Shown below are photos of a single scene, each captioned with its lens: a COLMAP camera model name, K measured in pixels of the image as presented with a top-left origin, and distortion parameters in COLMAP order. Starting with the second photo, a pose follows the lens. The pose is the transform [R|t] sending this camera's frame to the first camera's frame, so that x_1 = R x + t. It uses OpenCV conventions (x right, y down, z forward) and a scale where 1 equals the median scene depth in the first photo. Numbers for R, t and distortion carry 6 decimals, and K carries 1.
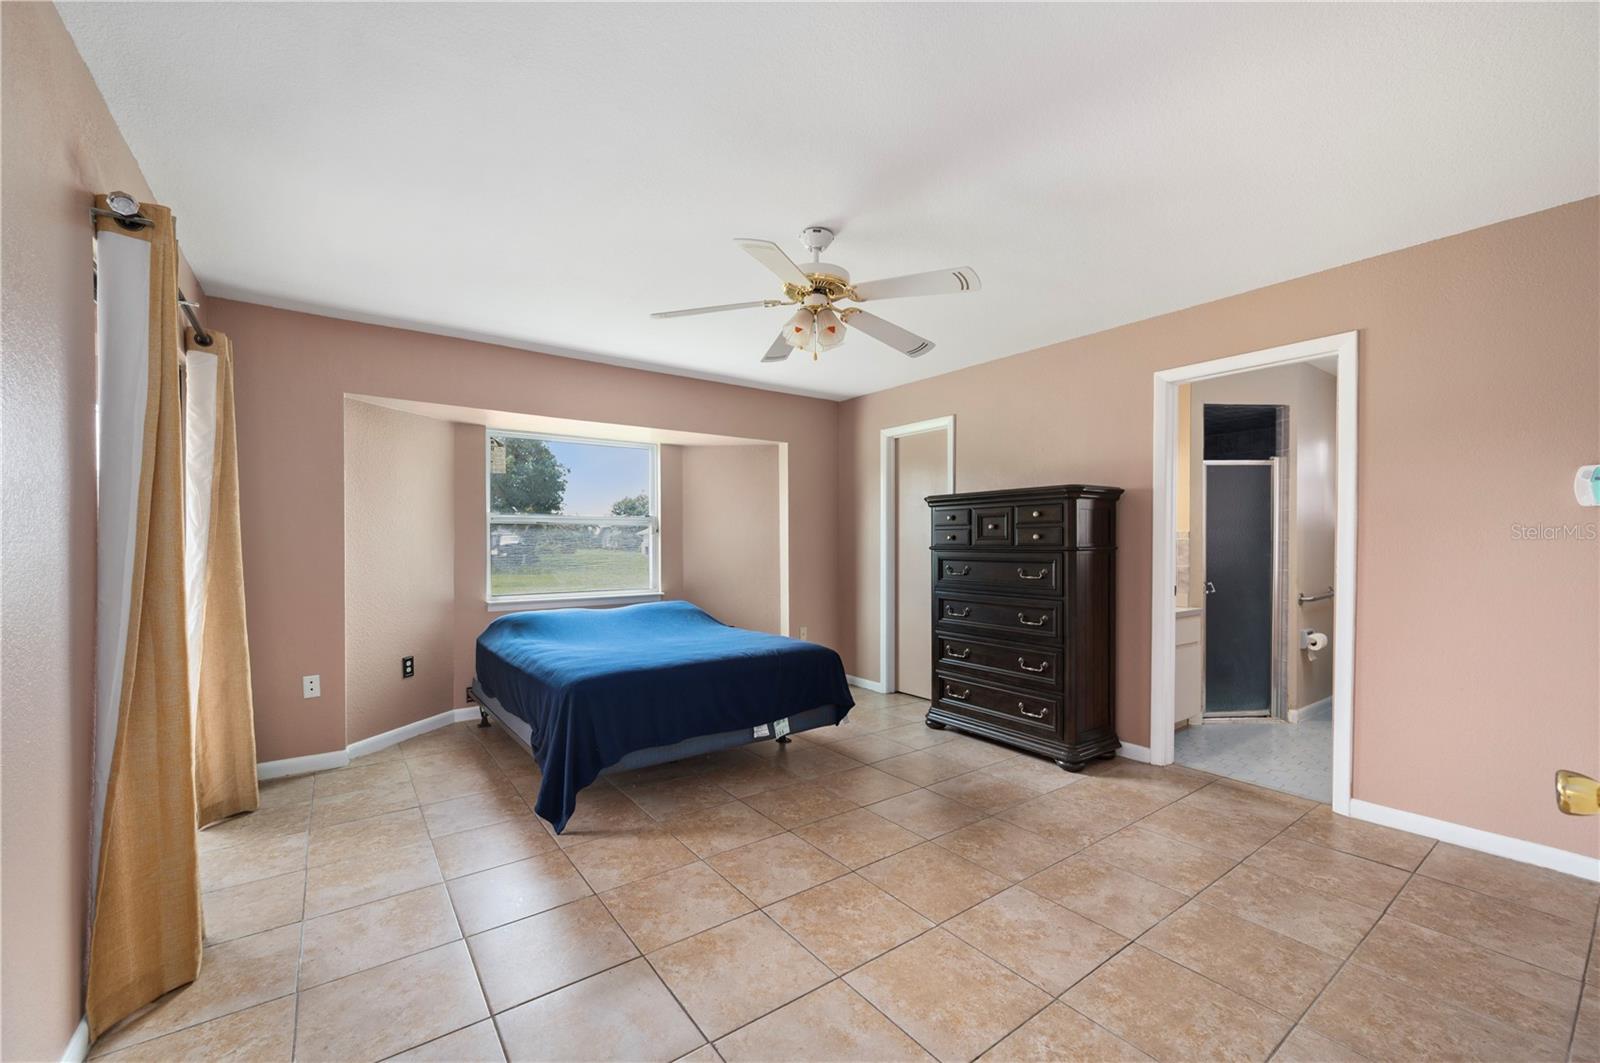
lens RADIAL K [[637.8, 0, 787.9], [0, 637.8, 552.3], [0, 0, 1]] dist [-0.002944, 0.000807]
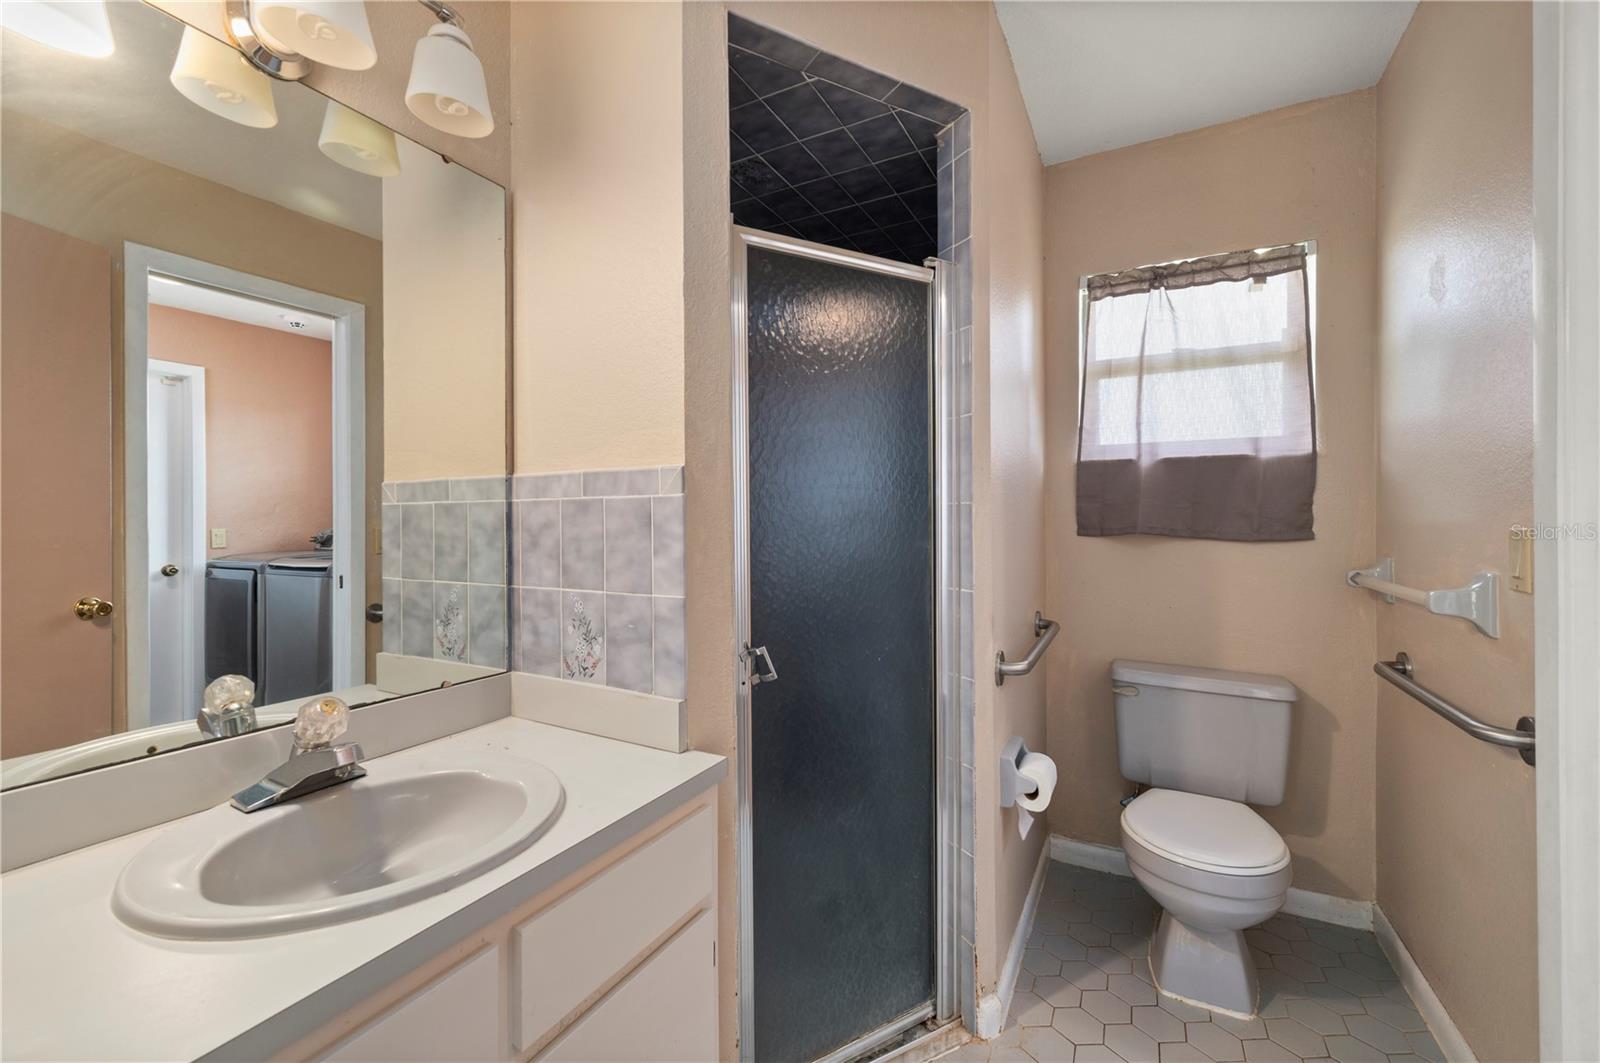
lens RADIAL K [[637.8, 0, 800.1], [0, 637.8, 526.0], [0, 0, 1]] dist [-0.002944, 0.000807]
pose [[0.900119, -0.006424, 0.435597, 0.550554], [0.011205, 0.999902, -0.008407, -0.005082], [-0.435500, 0.012449, 0.900103, 0.727825]]
